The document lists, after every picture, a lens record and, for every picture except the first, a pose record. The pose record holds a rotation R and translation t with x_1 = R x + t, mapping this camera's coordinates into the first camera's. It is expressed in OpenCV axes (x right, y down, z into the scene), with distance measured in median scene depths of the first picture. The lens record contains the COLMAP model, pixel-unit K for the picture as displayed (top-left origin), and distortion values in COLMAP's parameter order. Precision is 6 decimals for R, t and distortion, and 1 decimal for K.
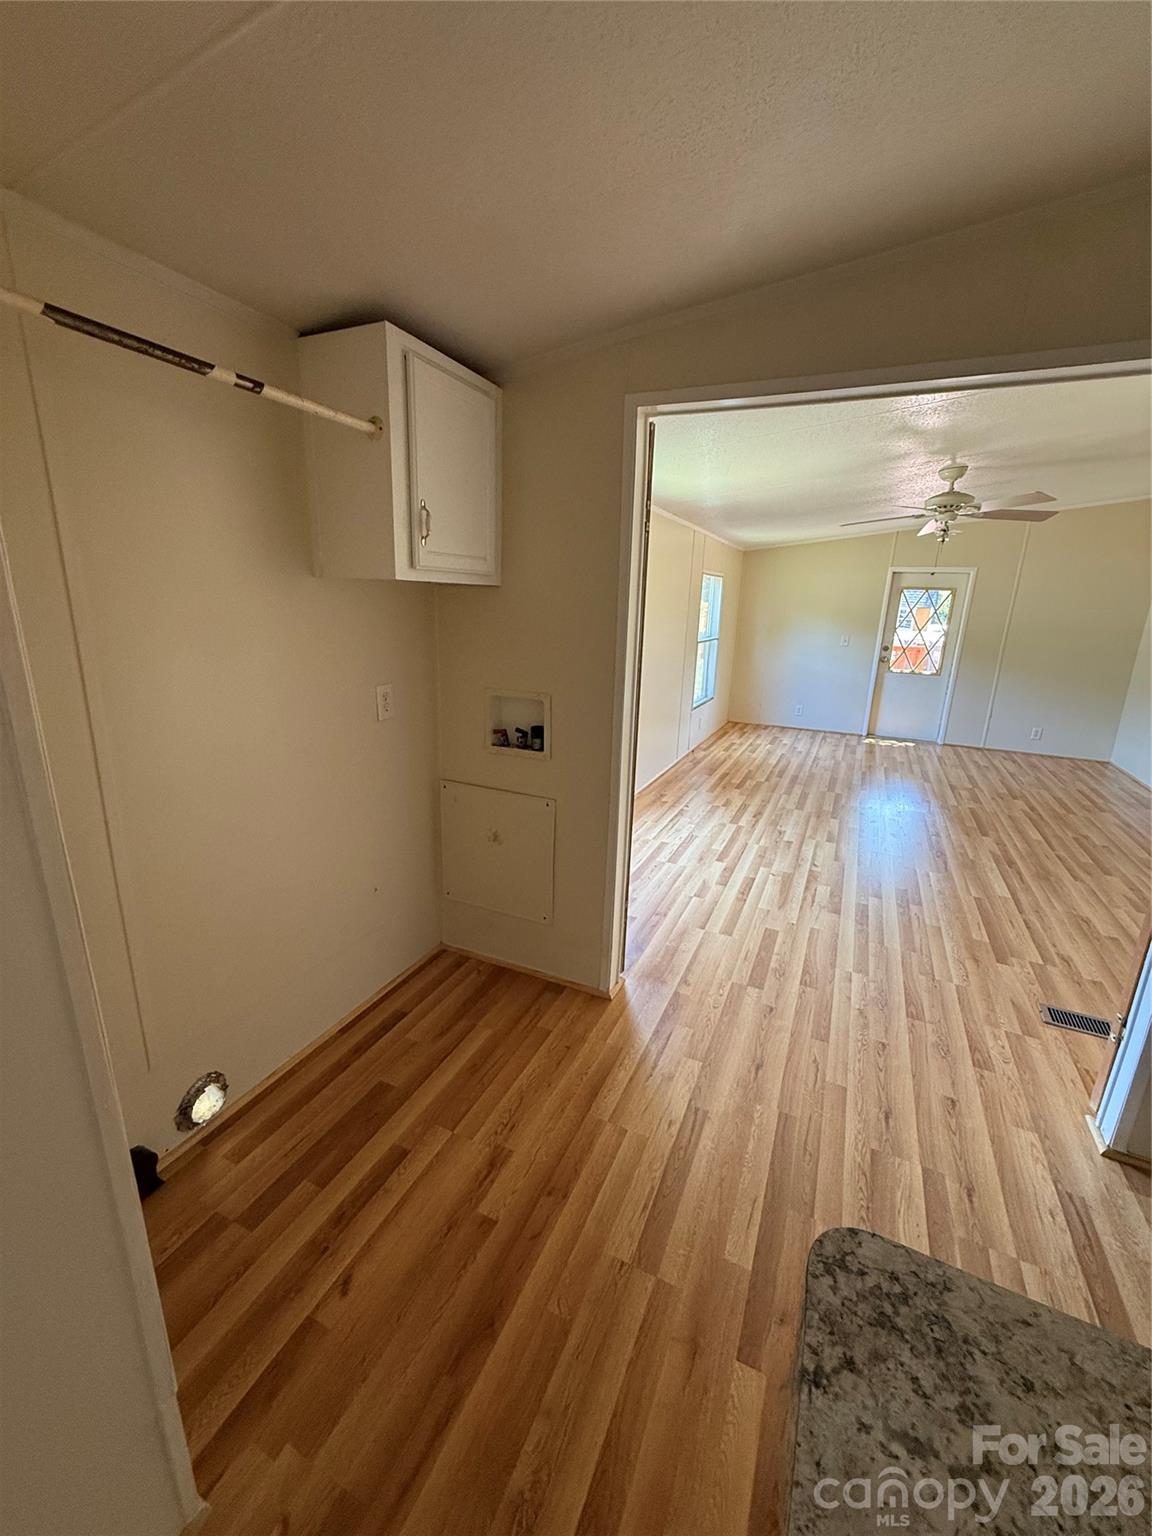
lens RADIAL K [[621.1, 0, 575.2], [0, 621.1, 769.2], [0, 0, 1]] dist [0.000204, 0.000023]
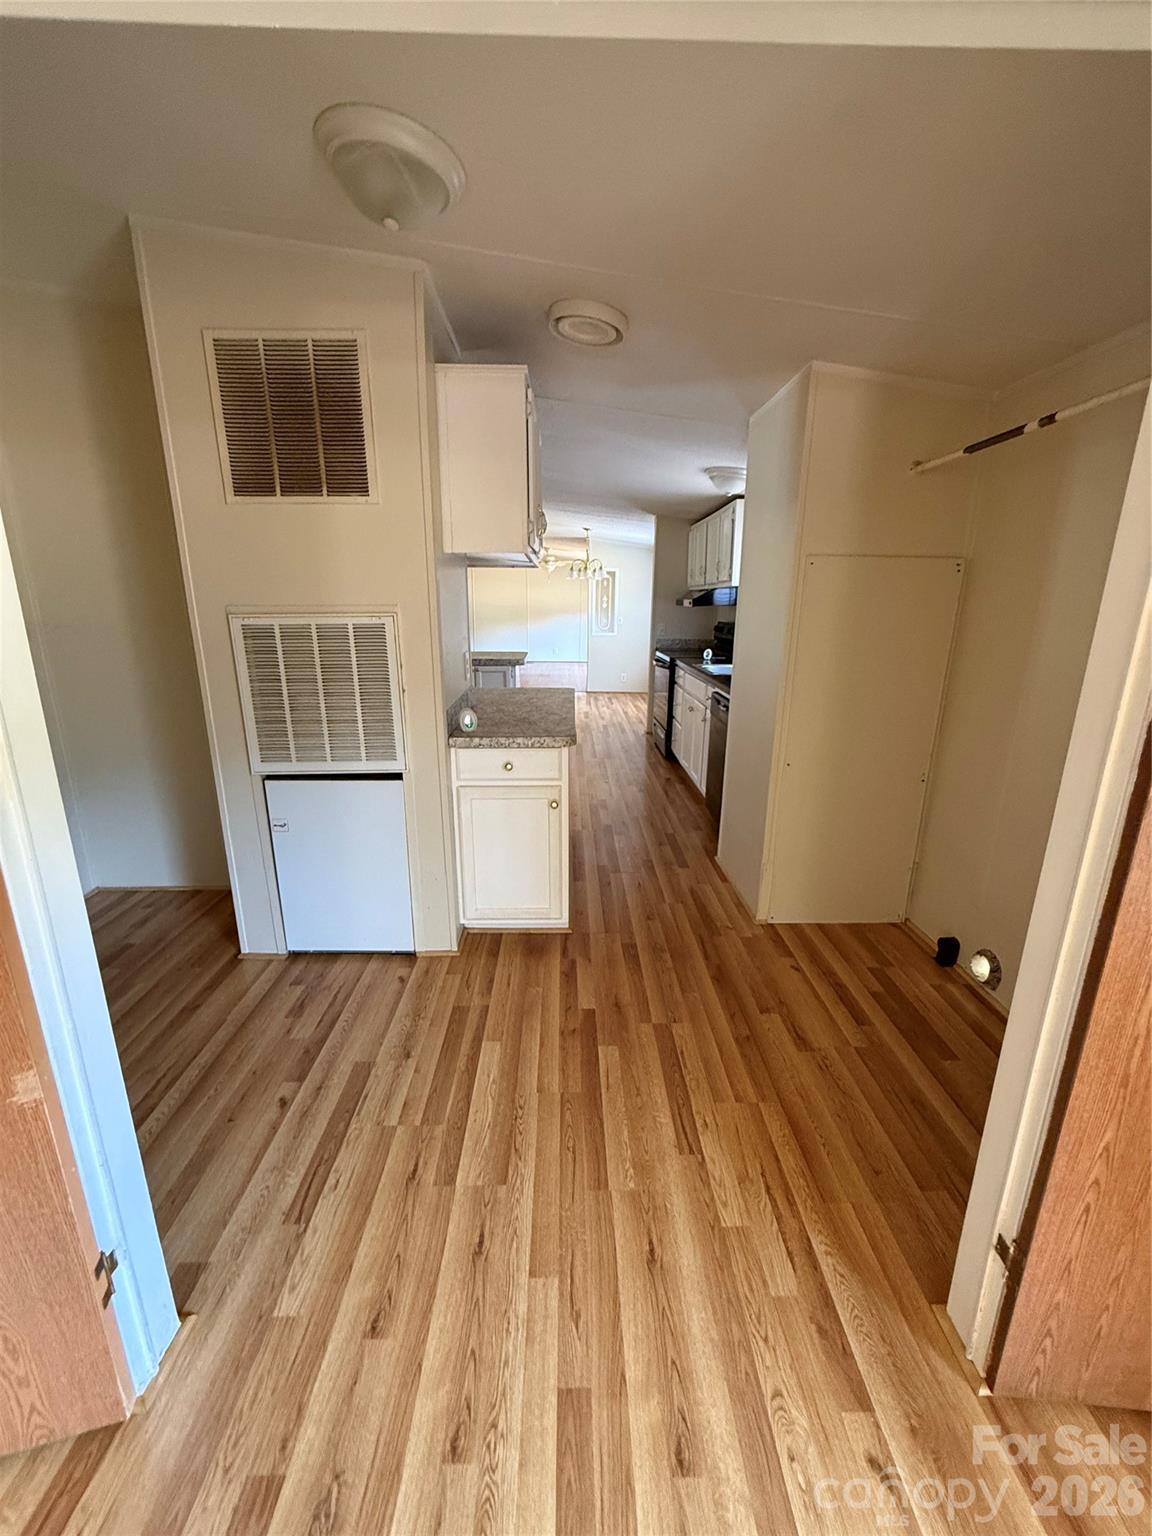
lens RADIAL K [[621.1, 0, 576.4], [0, 621.1, 771.2], [0, 0, 1]] dist [0.000204, 0.000023]
pose [[-0.902280, 0.076573, -0.424295, 0.736616], [-0.146796, 0.870744, 0.469313, -0.335073], [0.405390, 0.485737, -0.774415, 1.480794]]
